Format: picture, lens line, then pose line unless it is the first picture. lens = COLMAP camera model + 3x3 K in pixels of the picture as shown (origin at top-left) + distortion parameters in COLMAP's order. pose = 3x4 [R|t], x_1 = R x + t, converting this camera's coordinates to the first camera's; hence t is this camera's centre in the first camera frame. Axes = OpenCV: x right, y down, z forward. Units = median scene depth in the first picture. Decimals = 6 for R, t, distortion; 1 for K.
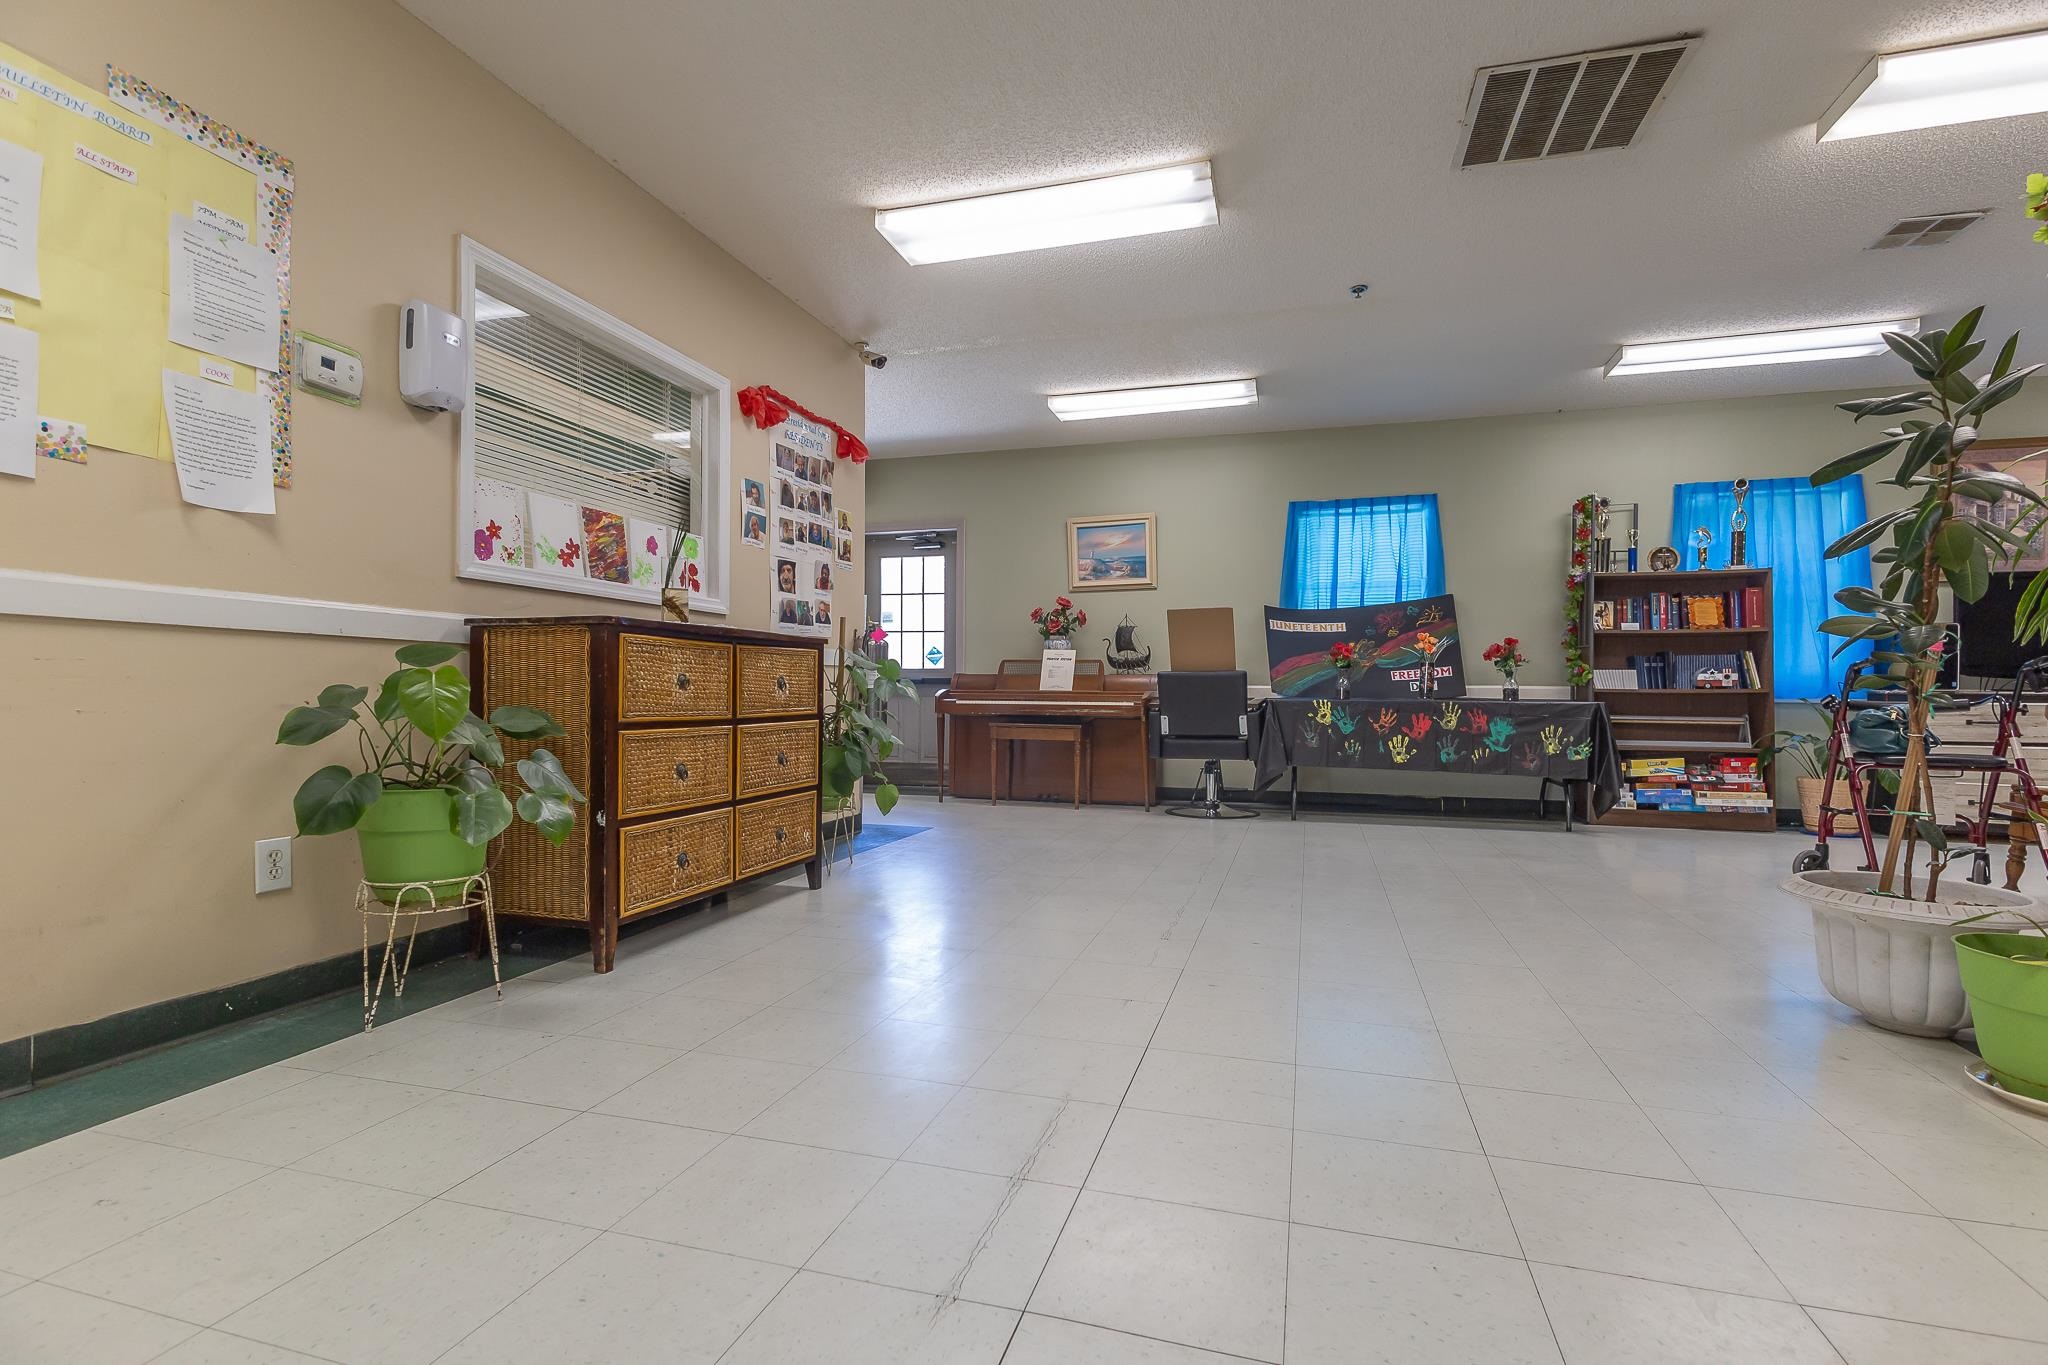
lens RADIAL K [[944.2, 0, 1016.3], [0, 944.2, 670.6], [0, 0, 1]] dist [0.012517, -0.000203]
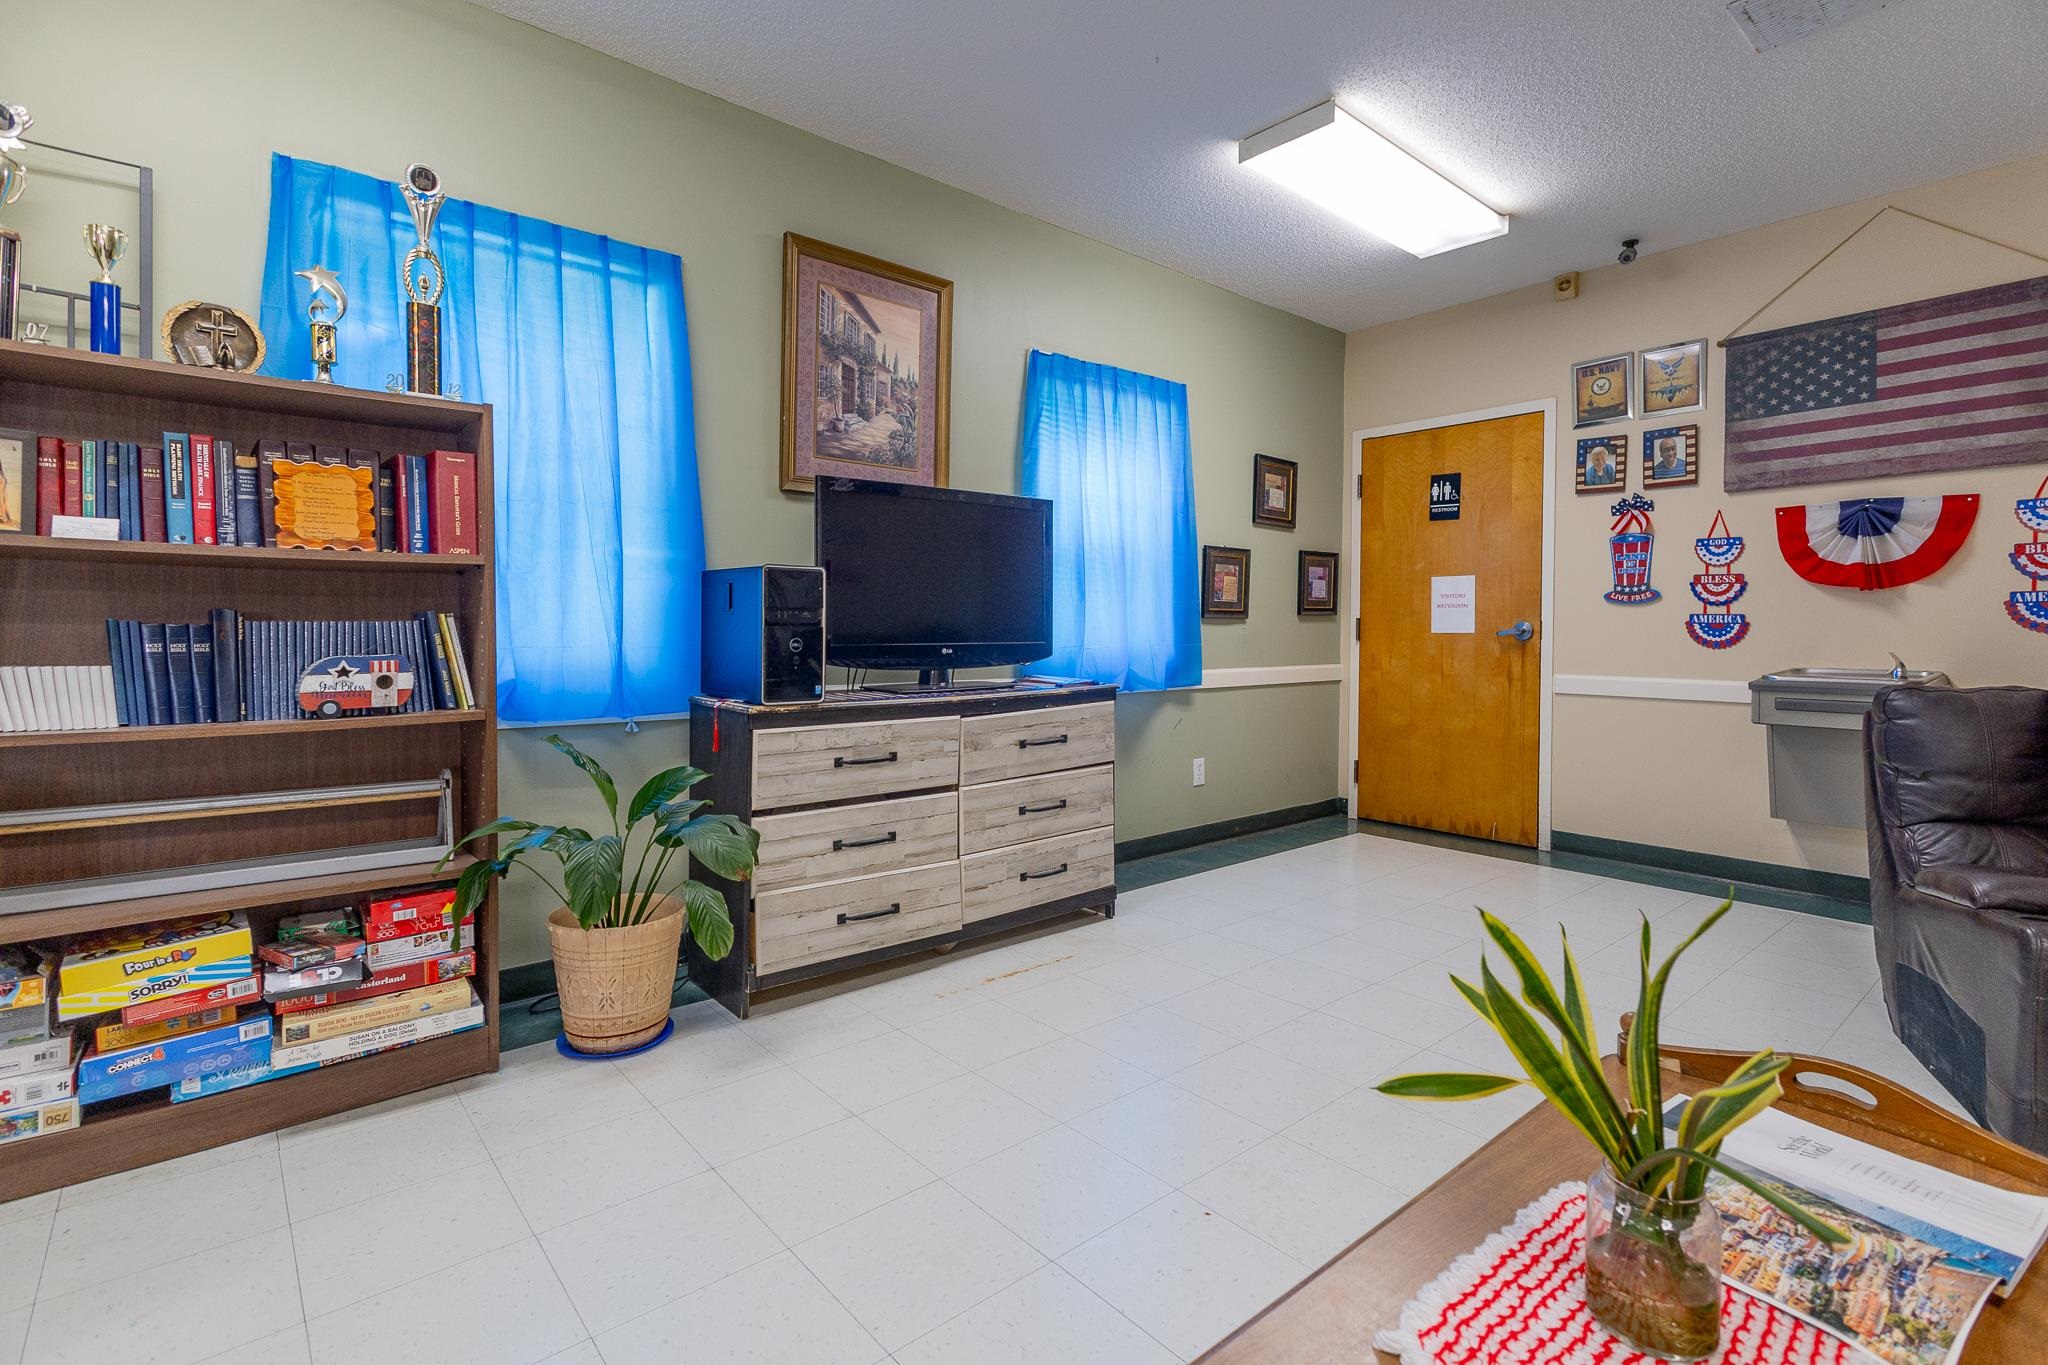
lens RADIAL K [[944.2, 0, 982.4], [0, 944.2, 650.6], [0, 0, 1]] dist [0.012517, -0.000203]
pose [[0.568348, -0.016108, 0.822631, 0.570389], [-0.005068, 0.999721, 0.023077, -0.015234], [-0.822773, -0.017285, 0.568108, 0.592269]]
